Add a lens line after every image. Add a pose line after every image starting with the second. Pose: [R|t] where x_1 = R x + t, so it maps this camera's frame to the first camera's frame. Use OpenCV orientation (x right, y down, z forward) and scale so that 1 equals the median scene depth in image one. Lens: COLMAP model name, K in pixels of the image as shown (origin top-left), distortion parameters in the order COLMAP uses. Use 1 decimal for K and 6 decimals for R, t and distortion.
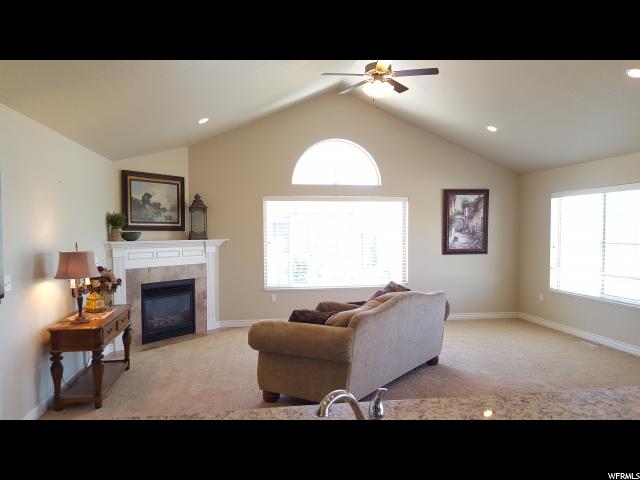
lens RADIAL K [[470.3, 0, 318.6], [0, 470.3, 252.2], [0, 0, 1]] dist [0.051993, -0.106365]
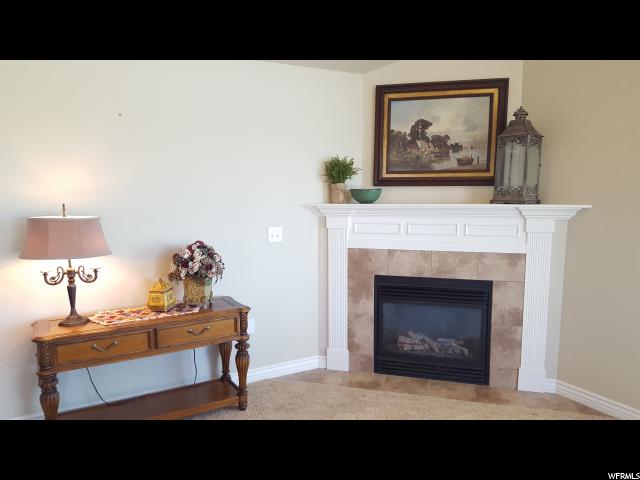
lens RADIAL K [[470.3, 0, 318.6], [0, 470.3, 252.2], [0, 0, 1]] dist [0.051993, -0.106365]
pose [[0.333544, 0.129212, -0.933837, 0.145755], [-0.039755, 0.991609, 0.123007, -0.030568], [0.941896, -0.003904, 0.335882, 0.668291]]
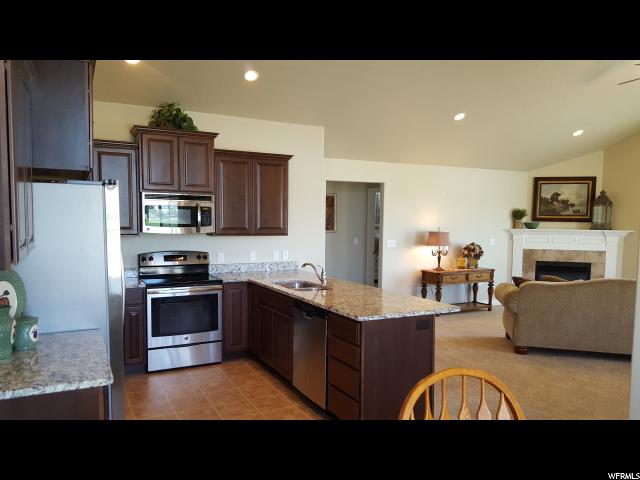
lens RADIAL K [[470.3, 0, 318.6], [0, 470.3, 252.2], [0, 0, 1]] dist [0.051993, -0.106365]
pose [[0.293209, 0.073248, -0.953238, 0.672181], [-0.056627, 0.996641, 0.059165, -0.002406], [0.954370, 0.036631, 0.296372, 0.001344]]
